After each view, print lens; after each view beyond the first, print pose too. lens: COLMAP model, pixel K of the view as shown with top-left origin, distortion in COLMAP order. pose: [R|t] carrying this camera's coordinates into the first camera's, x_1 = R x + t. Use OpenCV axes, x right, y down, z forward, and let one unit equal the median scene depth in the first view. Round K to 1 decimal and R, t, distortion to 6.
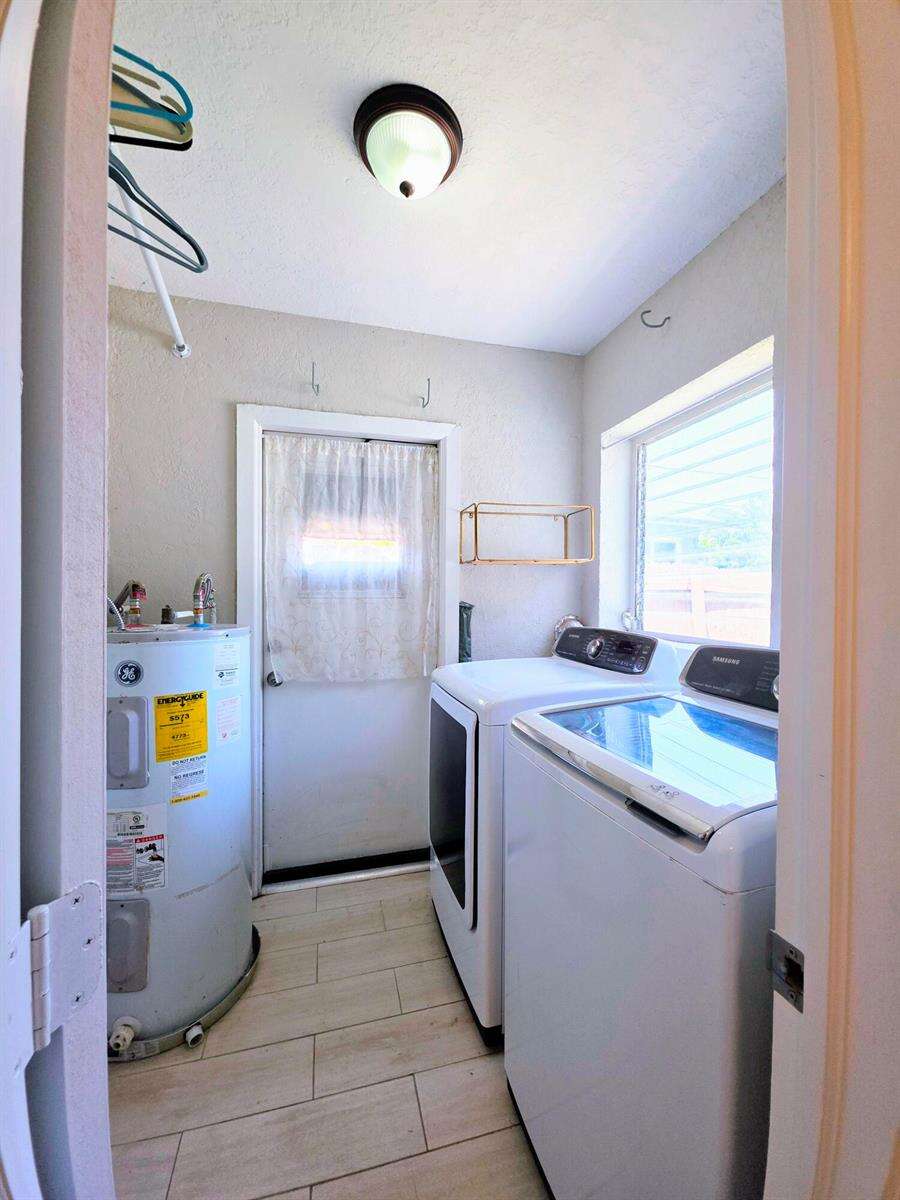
lens RADIAL K [[478.3, 0, 453.2], [0, 478.3, 596.2], [0, 0, 1]] dist [0.001091, -0.001154]
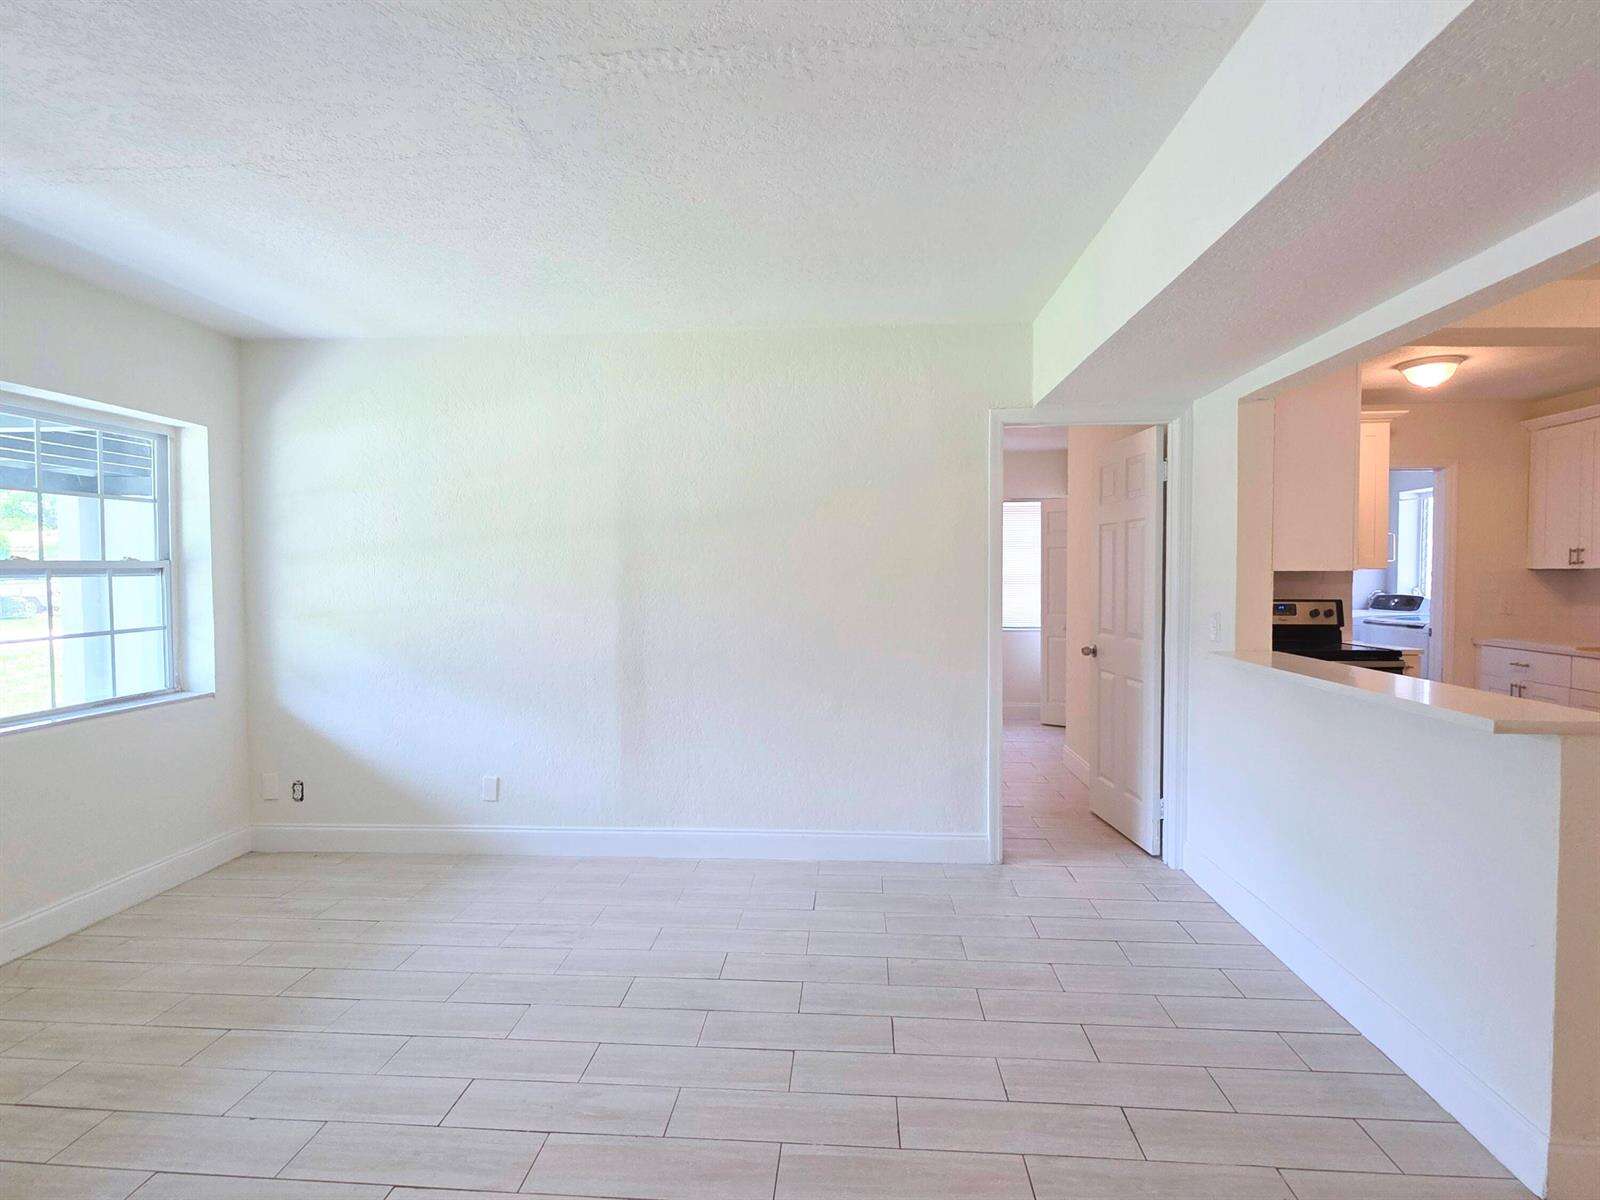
lens RADIAL K [[813.3, 0, 799.7], [0, 813.3, 600.6], [0, 0, 1]] dist [0.011907, -0.004403]
pose [[0.950994, 0.010203, -0.309041, -0.951436], [-0.001725, 0.999615, 0.027694, -0.001603], [0.309205, -0.025804, 0.950645, -2.838762]]
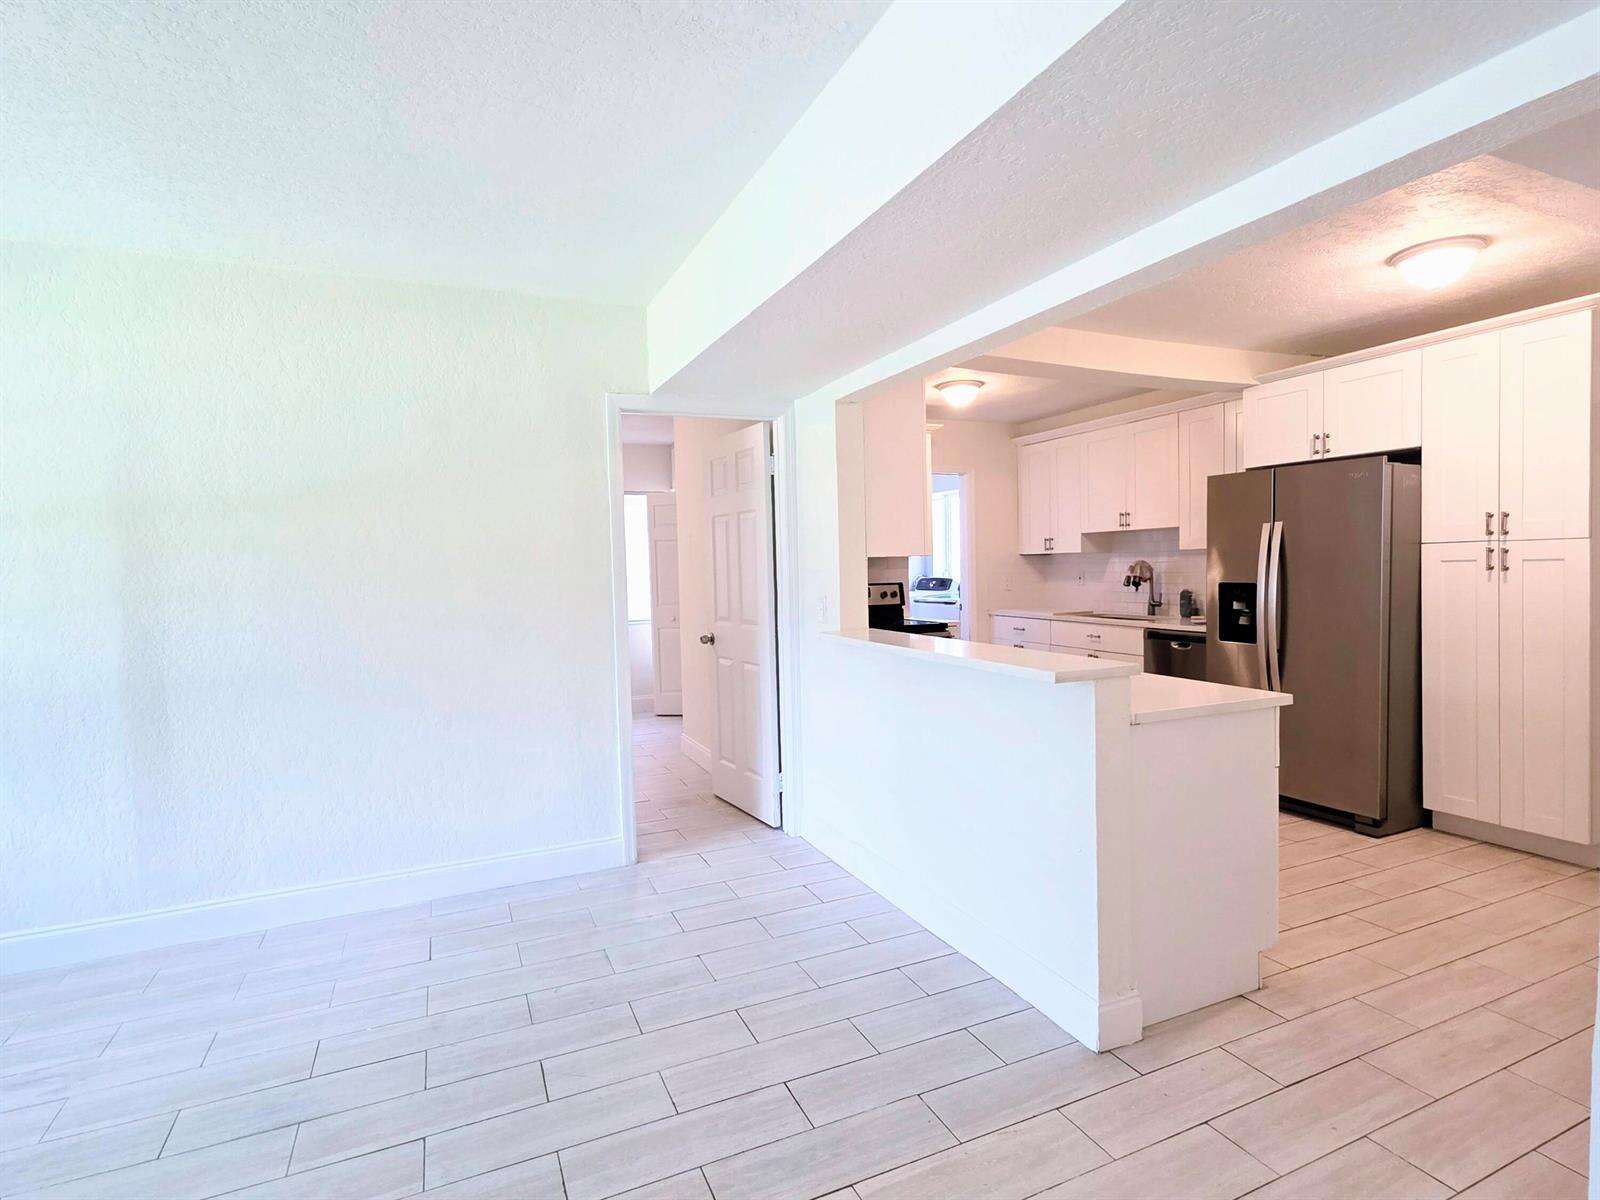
lens RADIAL K [[813.3, 0, 794.8], [0, 813.3, 596.6], [0, 0, 1]] dist [0.011907, -0.004403]
pose [[0.985323, -0.028400, 0.168320, -1.018512], [0.023169, 0.999188, 0.032960, 0.007001], [-0.169120, -0.028577, 0.985181, -2.771163]]
